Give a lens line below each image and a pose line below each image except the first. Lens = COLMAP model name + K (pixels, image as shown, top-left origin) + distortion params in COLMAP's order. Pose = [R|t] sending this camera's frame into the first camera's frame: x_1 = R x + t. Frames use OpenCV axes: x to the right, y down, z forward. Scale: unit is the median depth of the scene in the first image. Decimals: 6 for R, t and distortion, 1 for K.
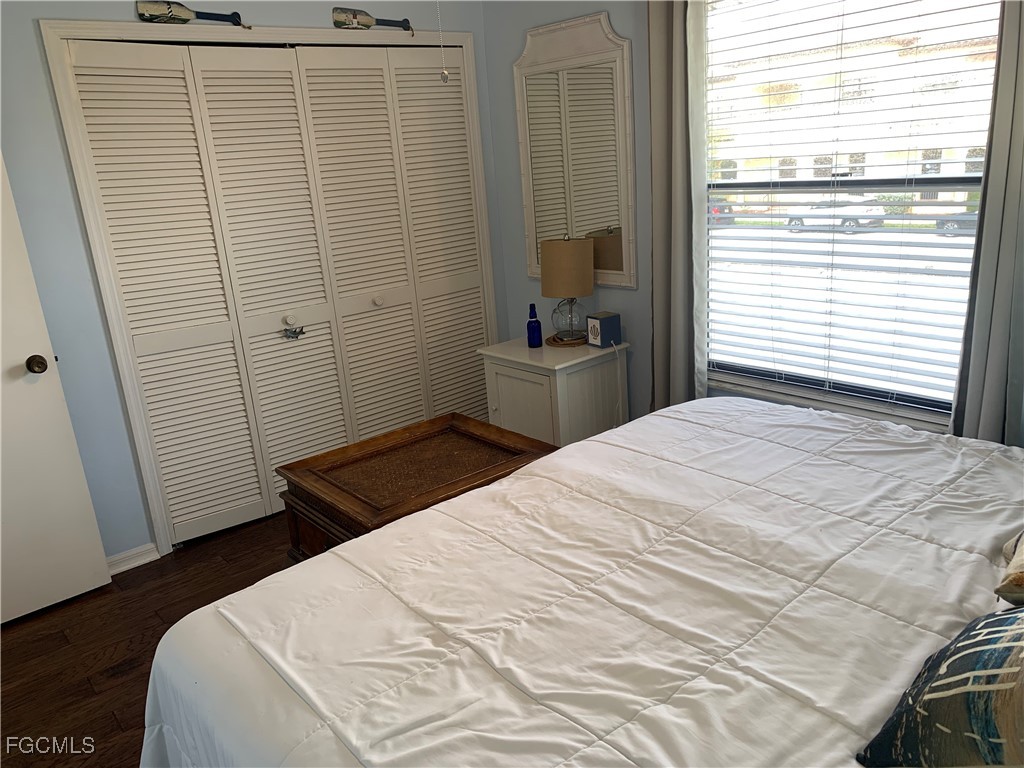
lens RADIAL K [[783.3, 0, 503.9], [0, 783.3, 382.5], [0, 0, 1]] dist [0.035507, -0.041452]
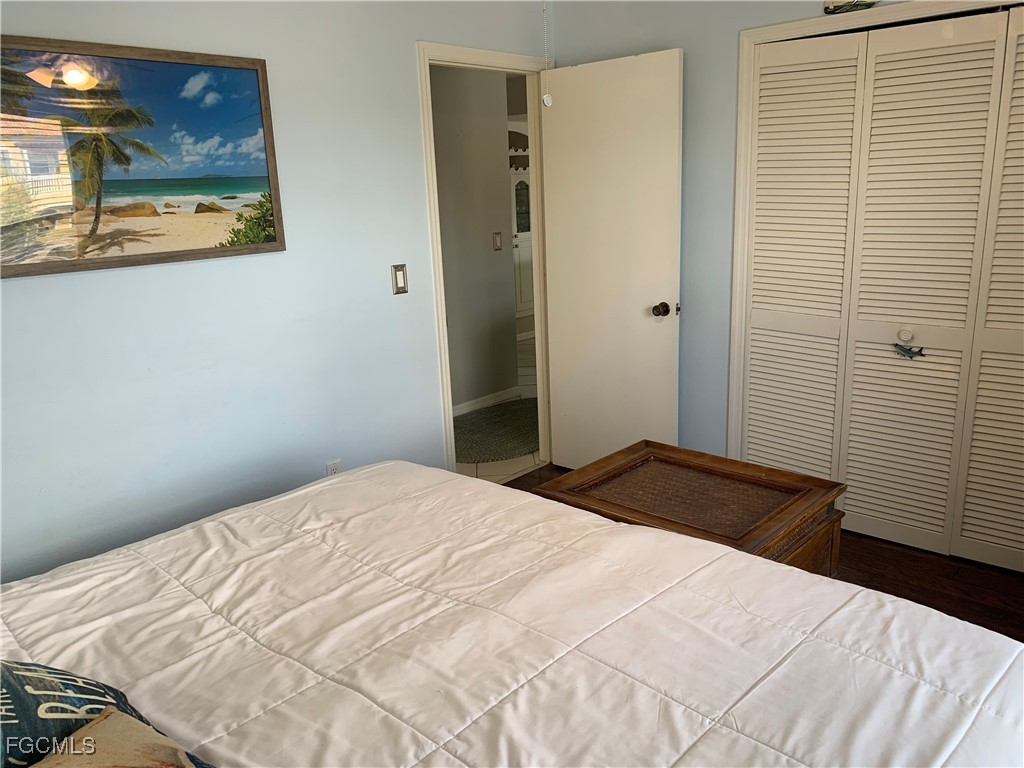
lens RADIAL K [[783.3, 0, 506.2], [0, 783.3, 384.6], [0, 0, 1]] dist [0.035507, -0.041452]
pose [[0.146162, 0.309183, -0.939703, 0.989205], [-0.250805, 0.930451, 0.267128, -0.298873], [0.956940, 0.196639, 0.213542, 0.792967]]
